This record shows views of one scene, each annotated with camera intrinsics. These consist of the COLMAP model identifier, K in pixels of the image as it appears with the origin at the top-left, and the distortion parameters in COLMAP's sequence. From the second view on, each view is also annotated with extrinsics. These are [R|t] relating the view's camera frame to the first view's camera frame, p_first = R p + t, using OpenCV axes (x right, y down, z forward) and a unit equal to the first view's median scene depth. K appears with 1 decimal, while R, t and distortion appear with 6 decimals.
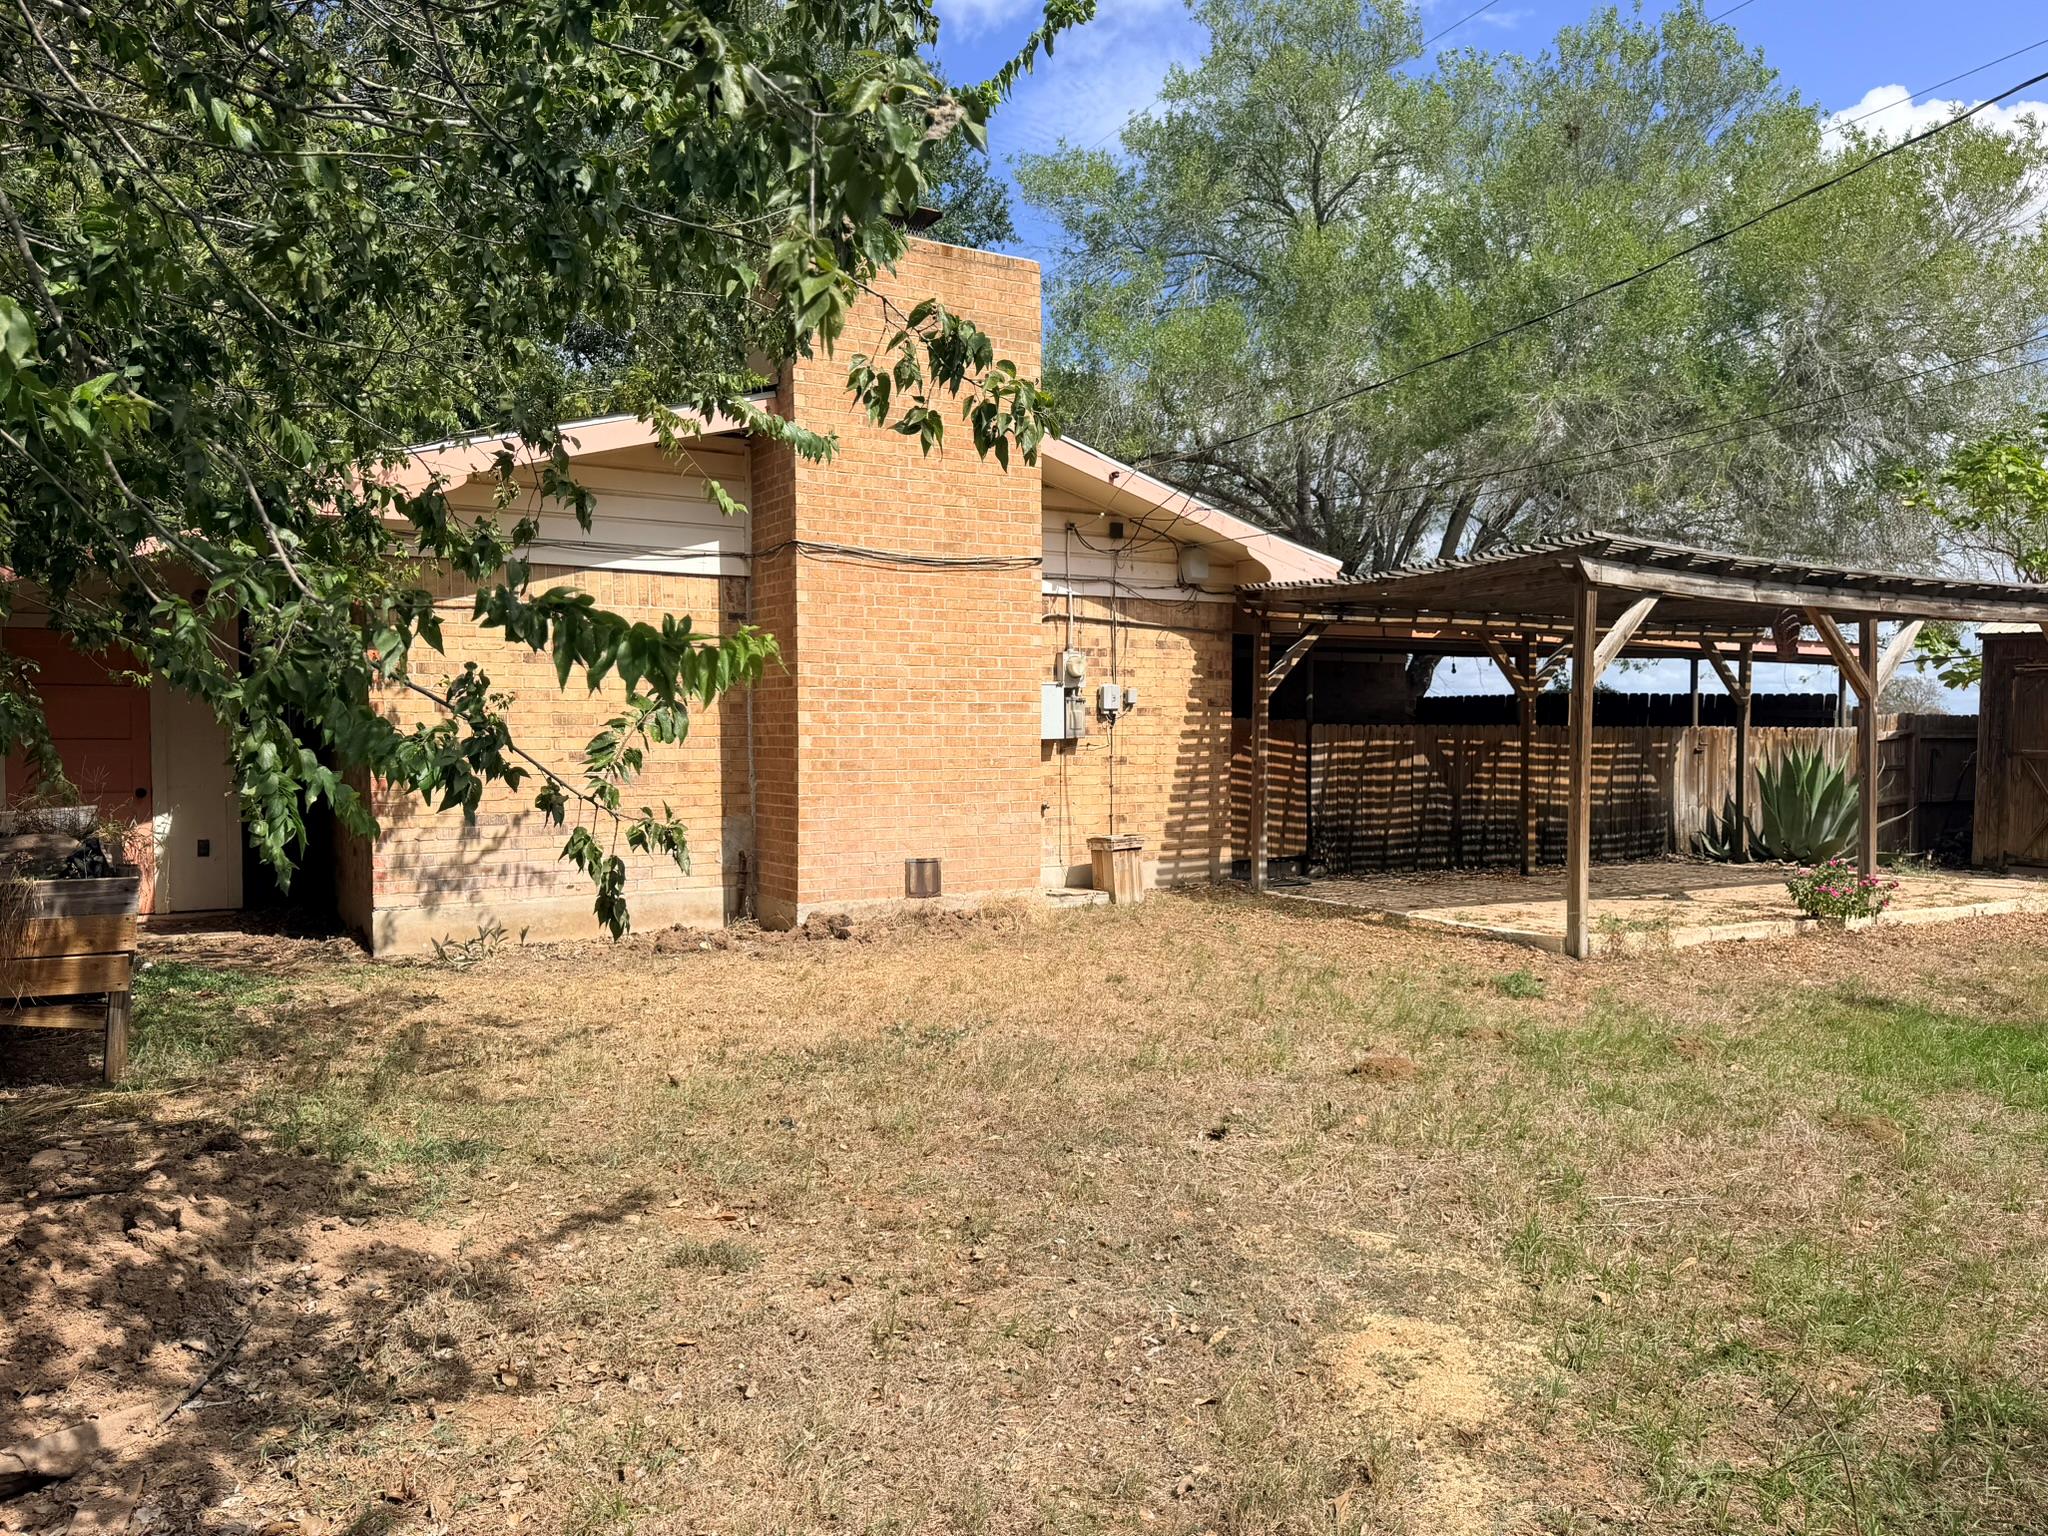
lens RADIAL K [[1439.1, 0, 1023.8], [0, 1439.1, 767.2], [0, 0, 1]] dist [0.066585, -0.087285]
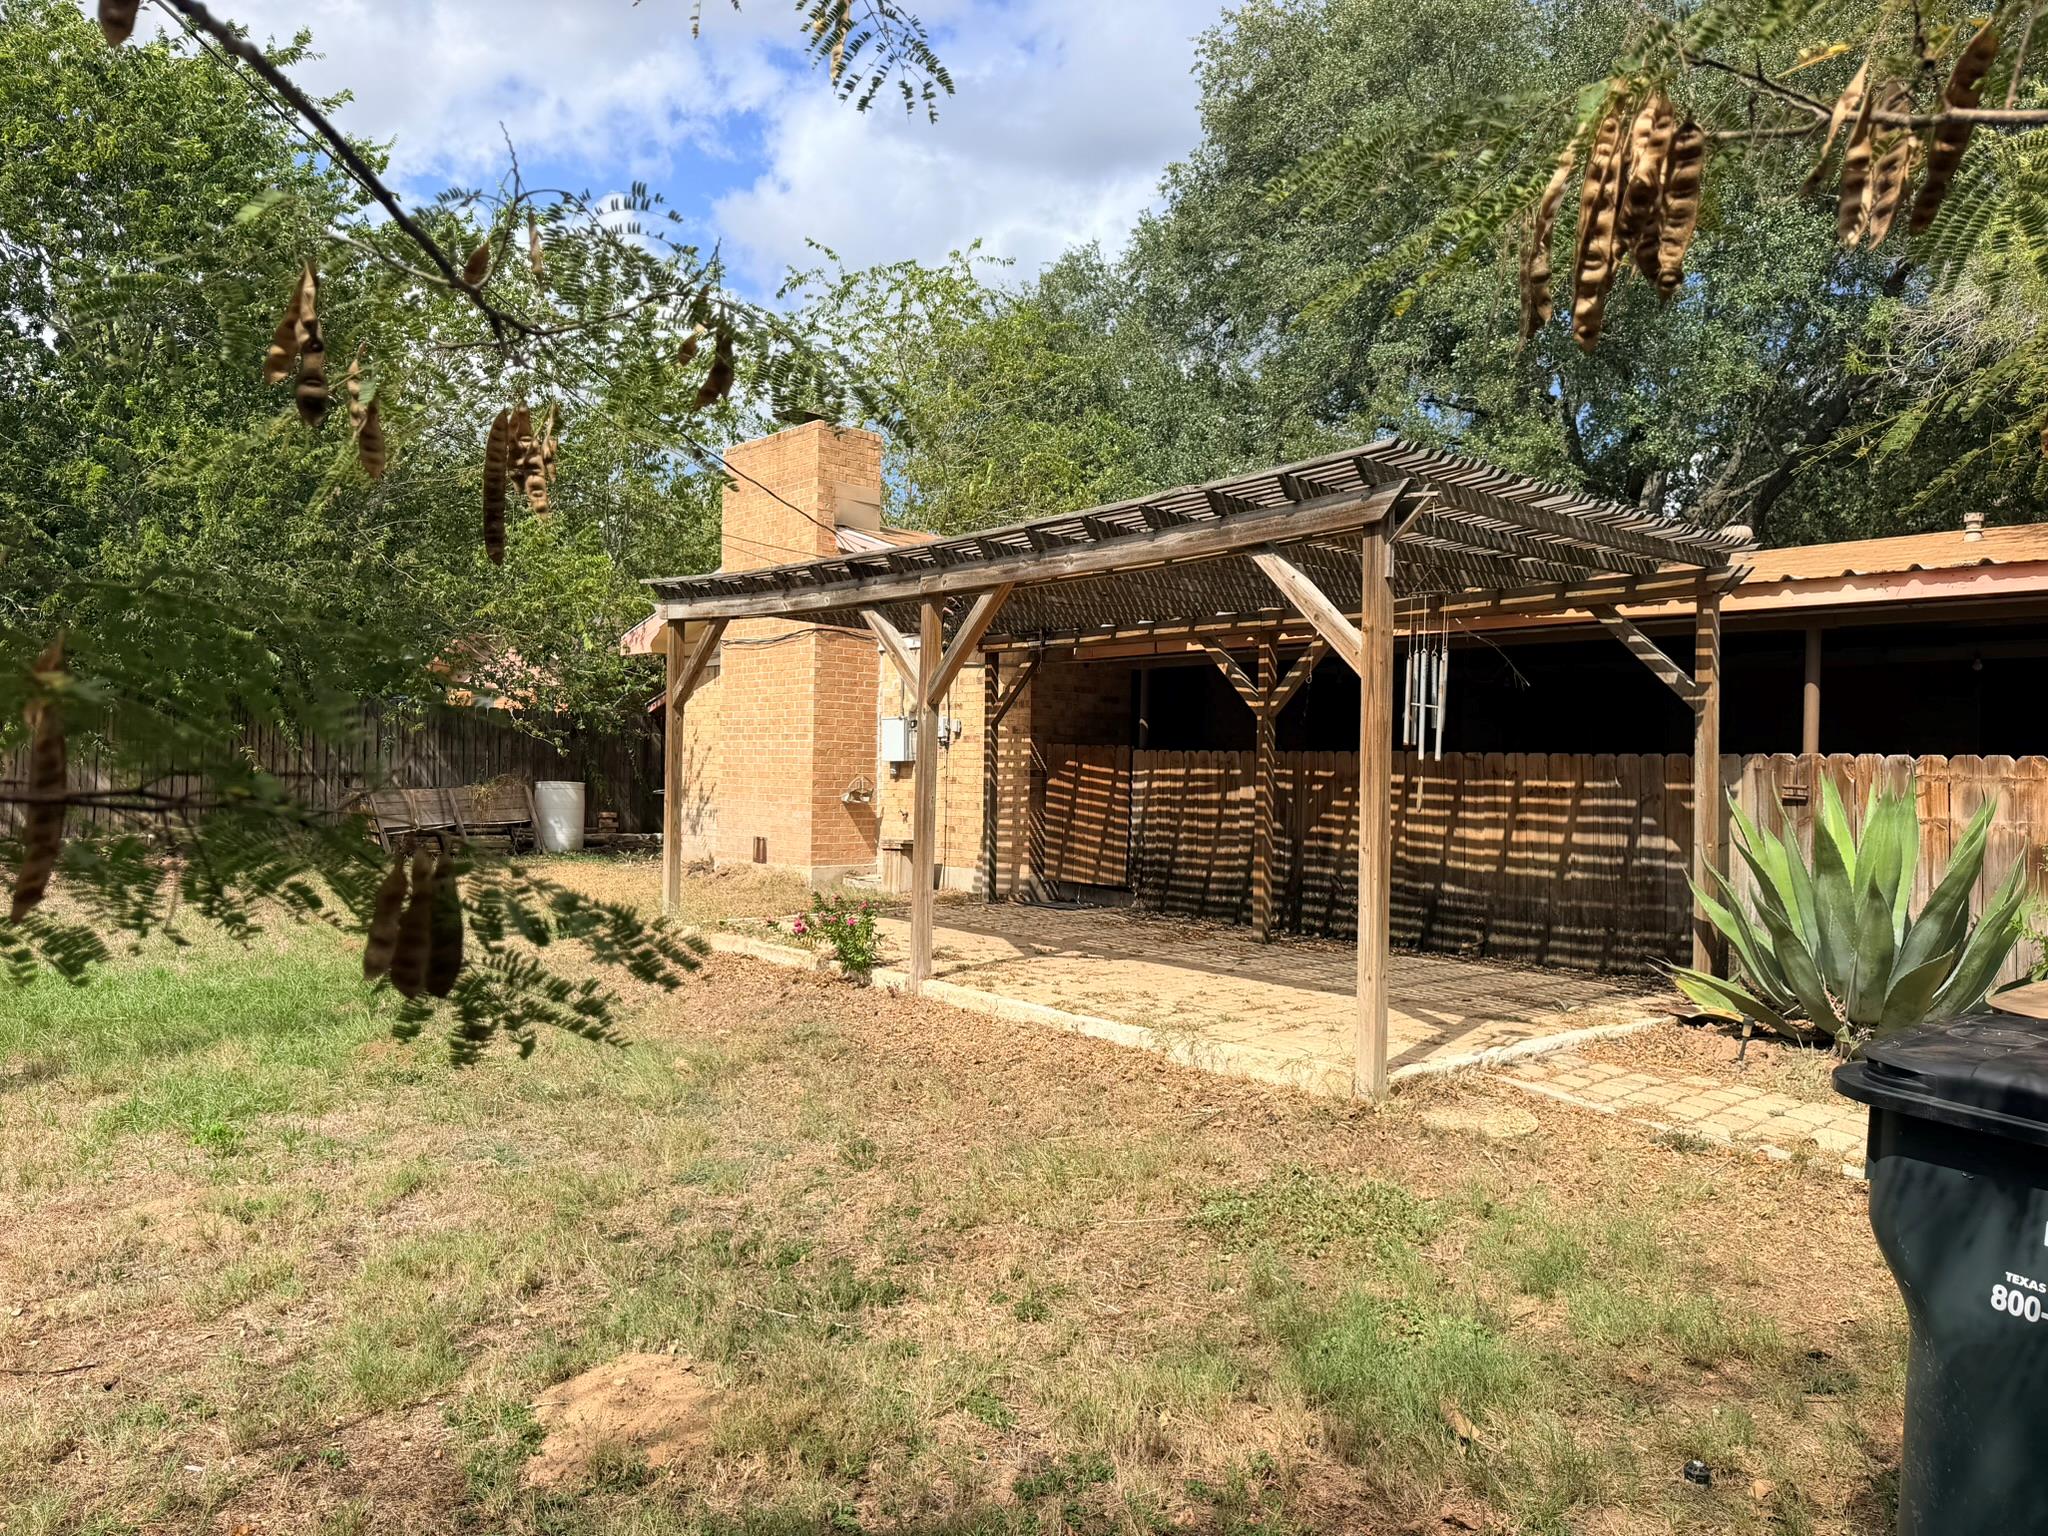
lens RADIAL K [[1439.1, 0, 1023.1], [0, 1439.1, 768.5], [0, 0, 1]] dist [0.066585, -0.087285]
pose [[0.166929, -0.009907, -0.985919, 1.115032], [-0.059795, 0.998007, -0.020153, 0.005674], [0.984154, 0.062317, 0.166004, 0.758506]]
